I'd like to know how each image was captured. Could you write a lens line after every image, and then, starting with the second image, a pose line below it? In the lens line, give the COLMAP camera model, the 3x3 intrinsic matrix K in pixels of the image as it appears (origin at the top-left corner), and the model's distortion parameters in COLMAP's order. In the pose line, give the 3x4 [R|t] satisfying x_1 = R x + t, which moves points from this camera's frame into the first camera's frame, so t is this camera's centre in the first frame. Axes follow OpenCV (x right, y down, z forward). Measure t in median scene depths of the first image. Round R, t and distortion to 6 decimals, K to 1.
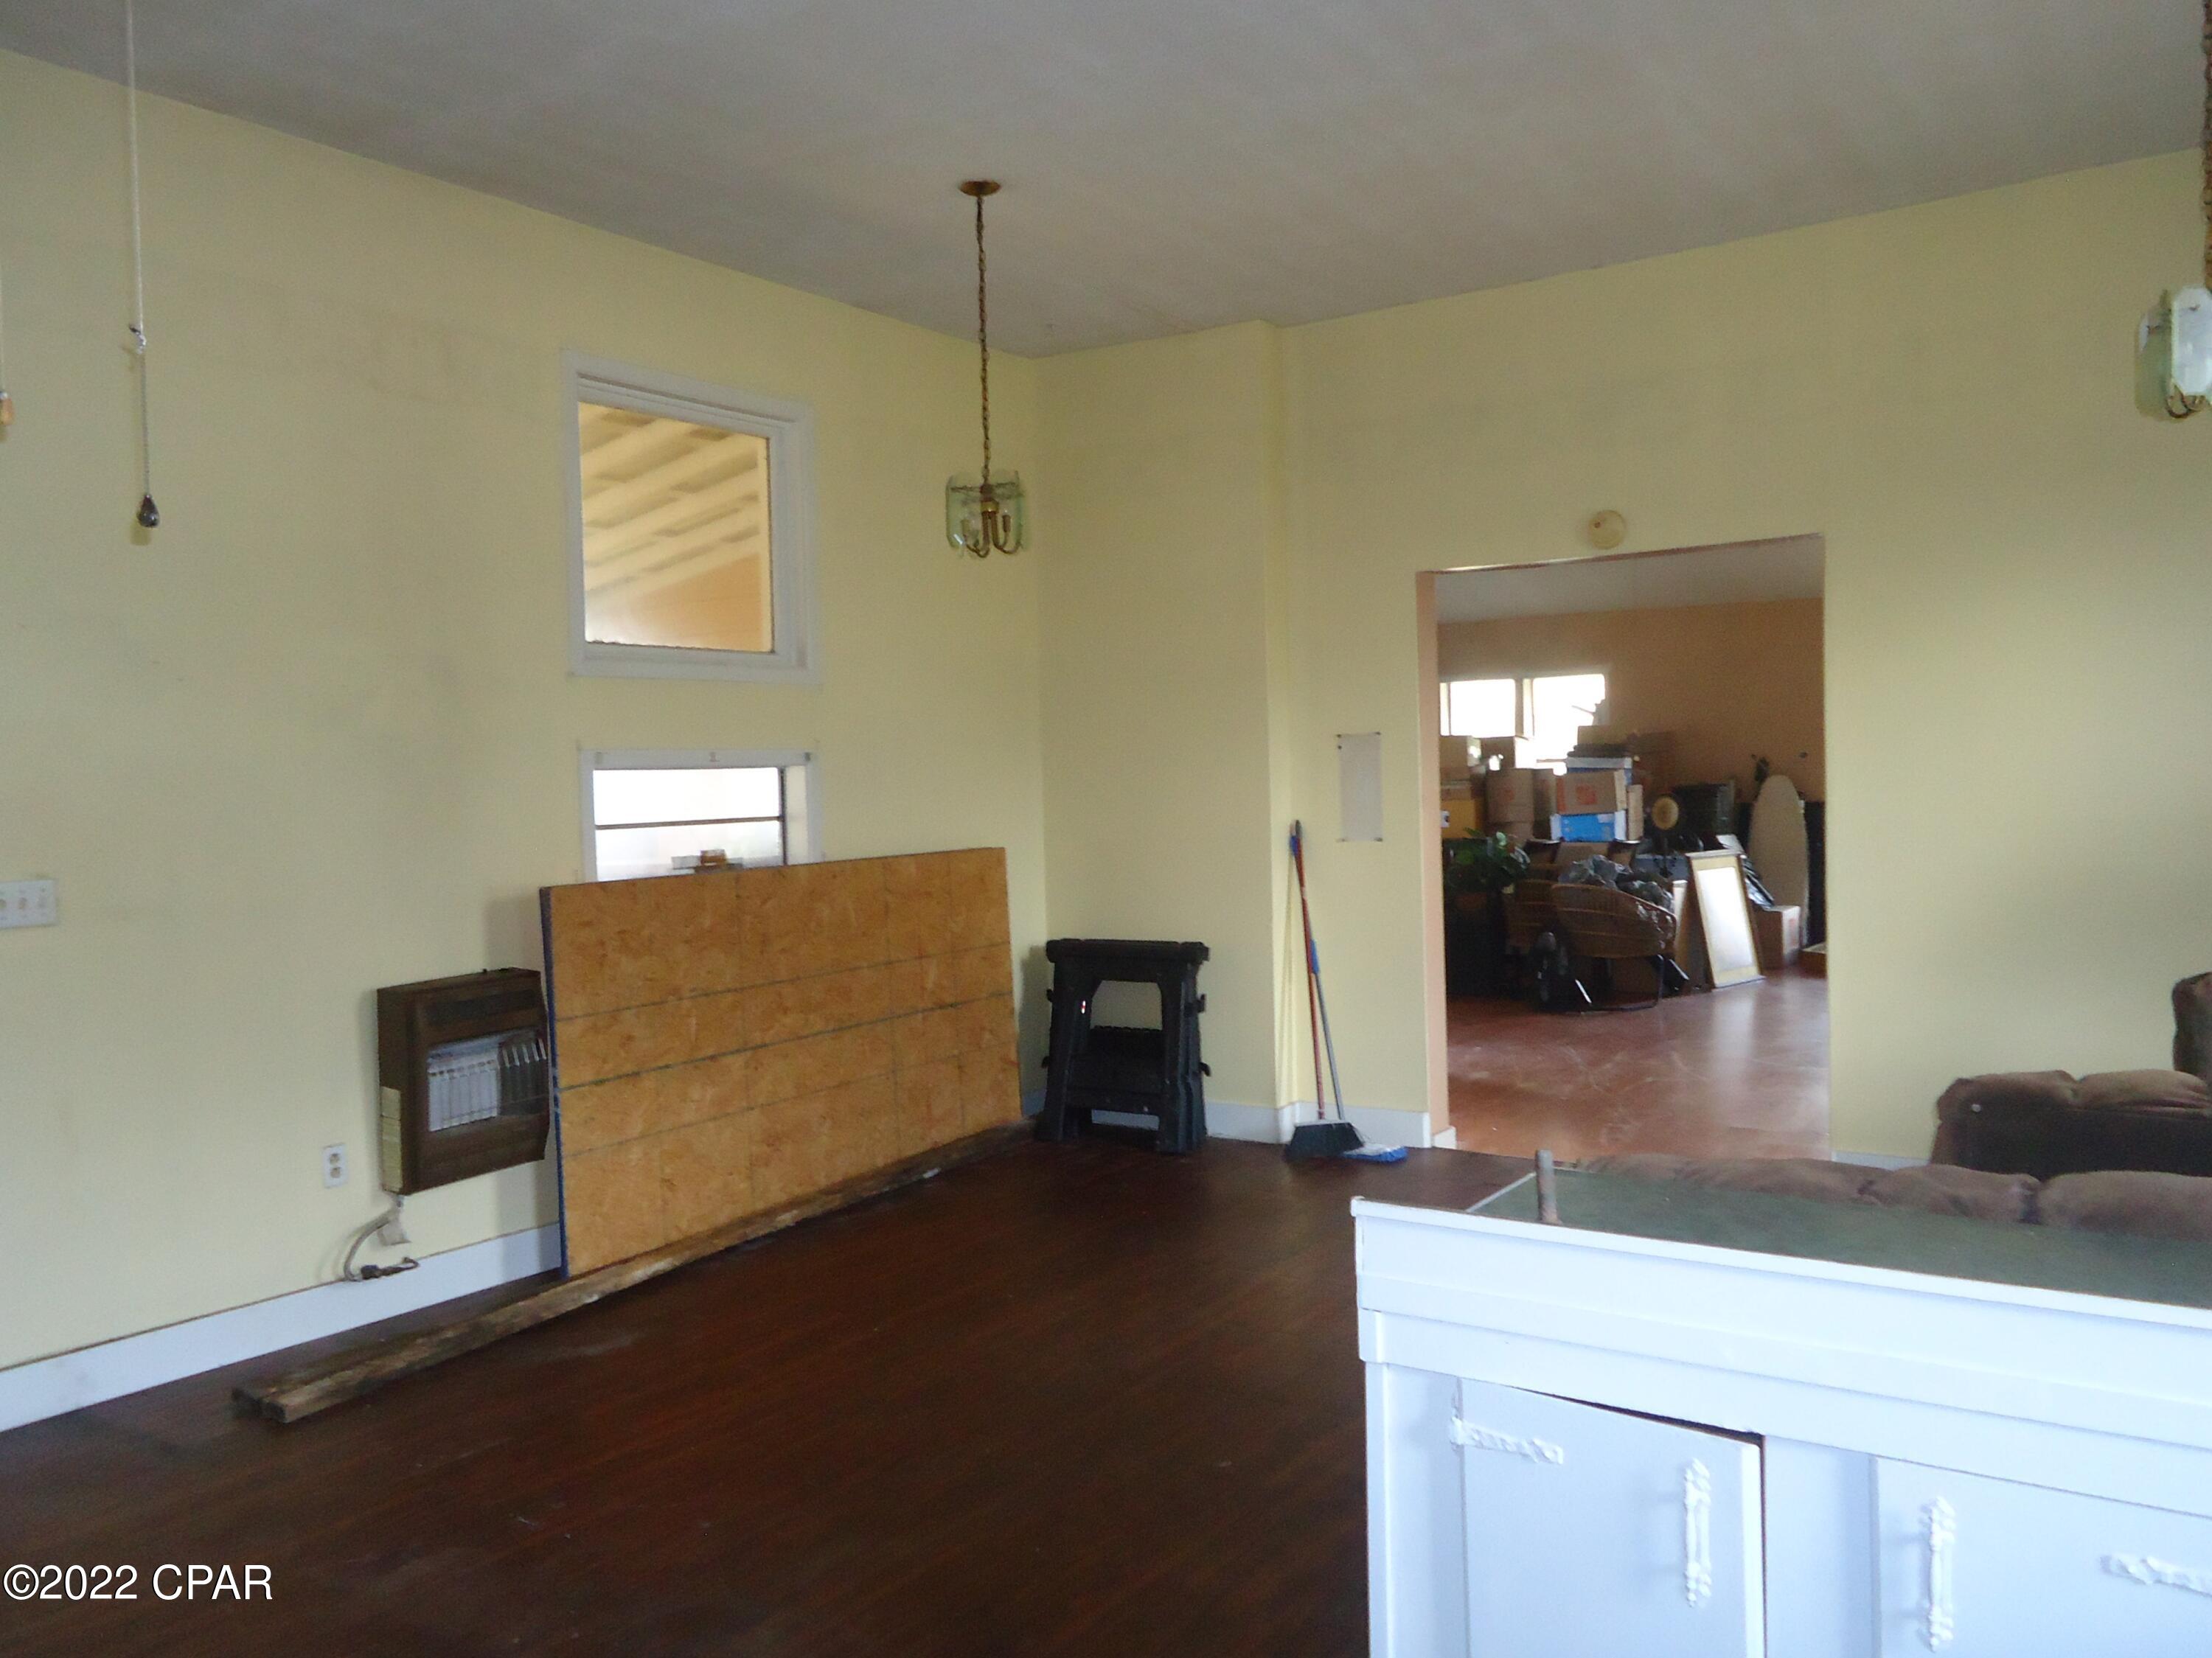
lens RADIAL K [[1597.7, 0, 1105.3], [0, 1597.7, 825.0], [0, 0, 1]] dist [-0.010089, 0.001329]
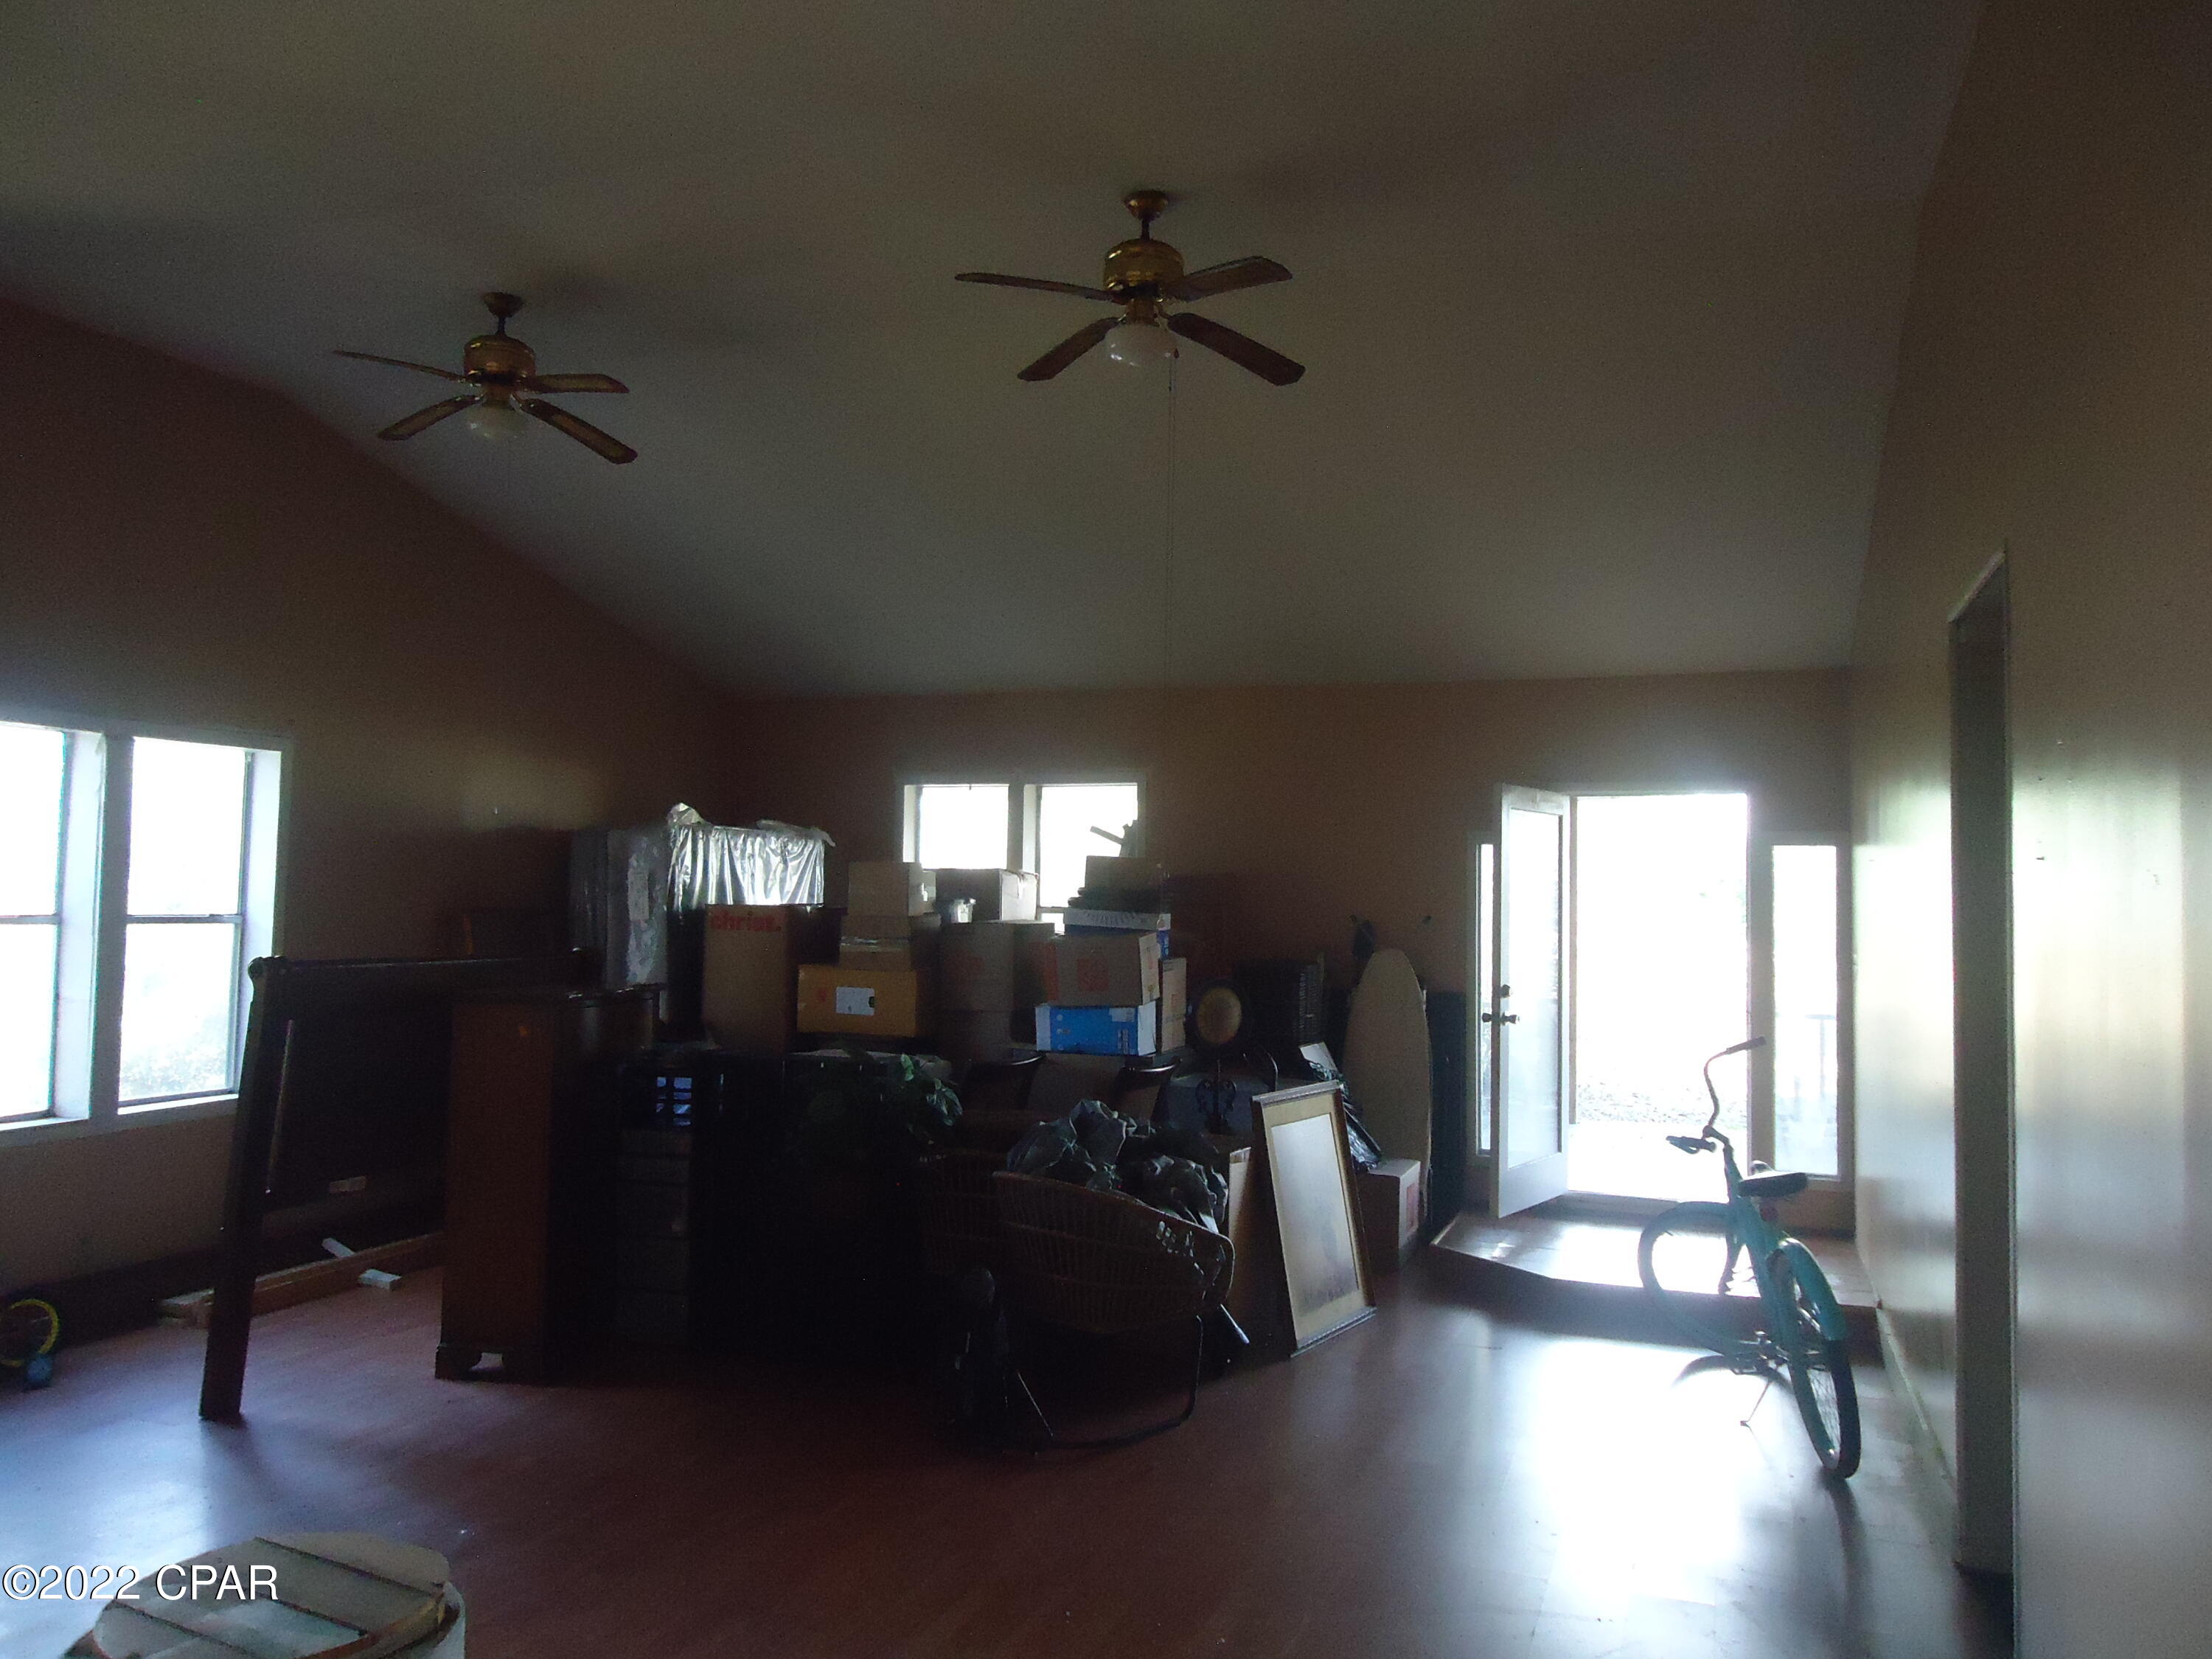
lens RADIAL K [[1597.8, 0, 1105.3], [0, 1597.8, 825.5], [0, 0, 1]] dist [-0.010089, 0.001329]
pose [[0.965928, 0.056056, 0.252668, 0.154646], [-0.034870, 0.995548, -0.087563, -0.021753], [-0.256452, 0.075769, 0.963583, 0.430961]]
